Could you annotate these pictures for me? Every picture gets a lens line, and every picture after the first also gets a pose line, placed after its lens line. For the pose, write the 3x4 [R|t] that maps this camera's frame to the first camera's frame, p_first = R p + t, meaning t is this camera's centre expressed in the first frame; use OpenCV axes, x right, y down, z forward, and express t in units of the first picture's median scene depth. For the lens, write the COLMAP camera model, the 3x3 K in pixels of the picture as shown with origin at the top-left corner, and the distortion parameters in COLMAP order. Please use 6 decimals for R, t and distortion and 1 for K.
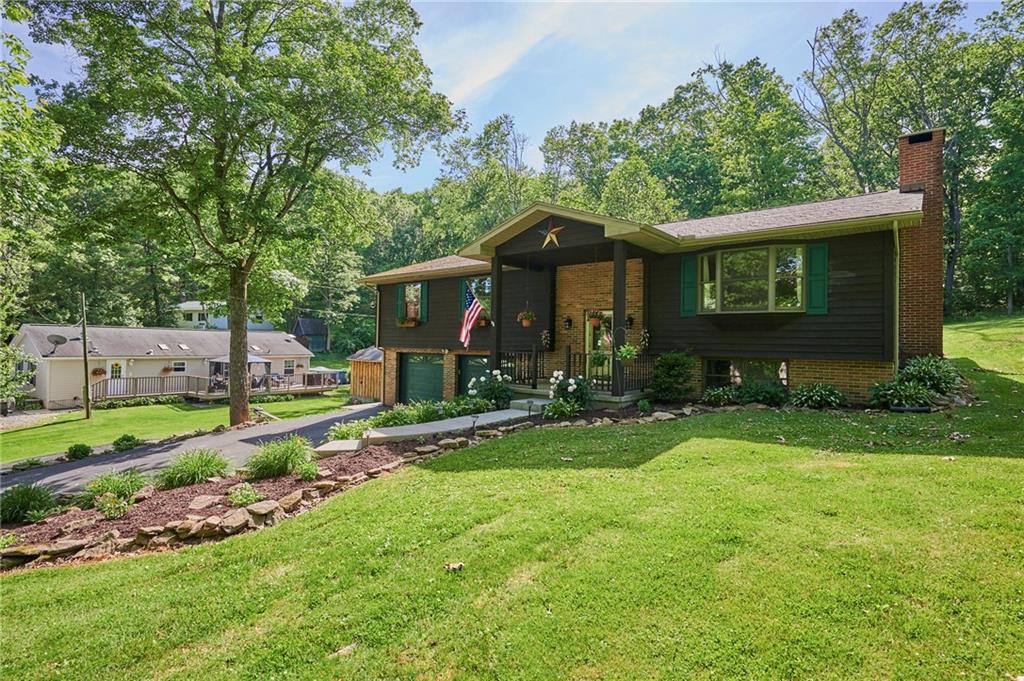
lens RADIAL K [[509.5, 0, 510.5], [0, 509.5, 336.6], [0, 0, 1]] dist [0.002706, 0.000070]
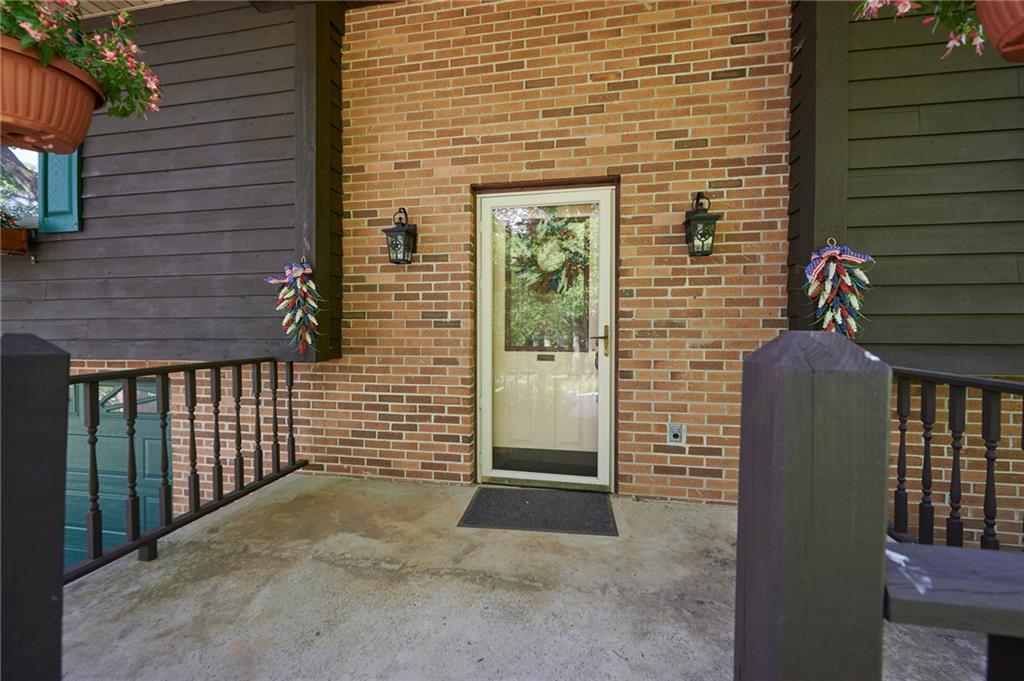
lens RADIAL K [[419.8, 0, 510.0], [0, 419.8, 338.6], [0, 0, 1]] dist [0.013442, 0.000189]
pose [[0.876912, -0.020078, 0.480231, 0.060392], [0.004025, 0.999399, 0.034434, 0.013050], [-0.480633, -0.028263, 0.876466, 0.782365]]
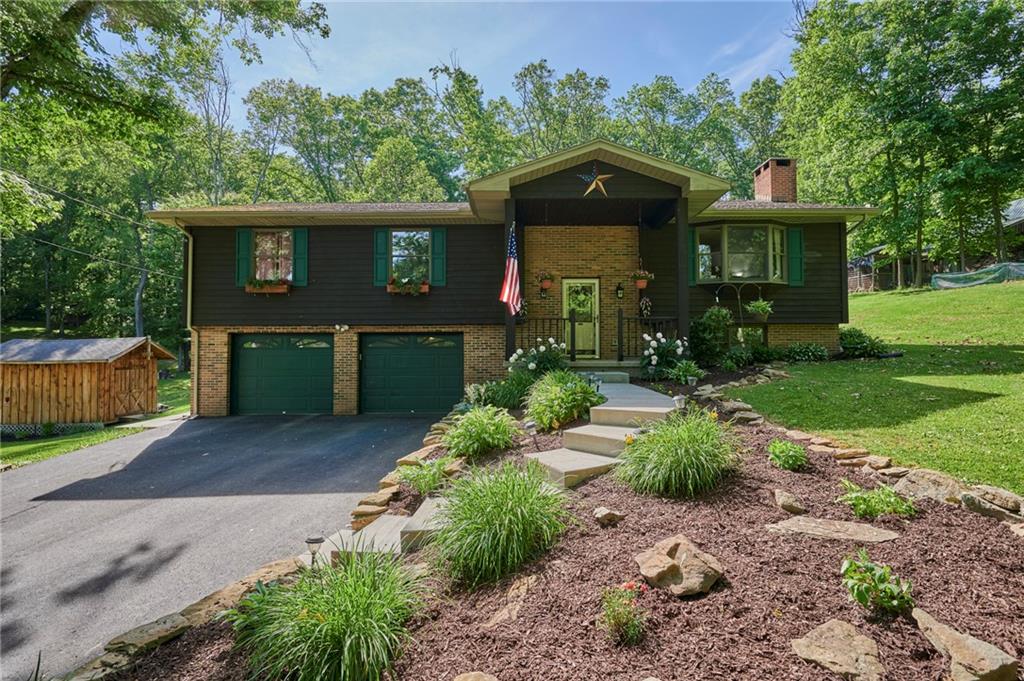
lens RADIAL K [[517.7, 0, 514.8], [0, 517.7, 339.7], [0, 0, 1]] dist [0.000953, 0.000294]
pose [[0.773082, -0.001996, 0.634303, -0.478705], [0.005182, 0.999982, -0.003170, 0.058012], [-0.634284, 0.005738, 0.773078, 0.334944]]
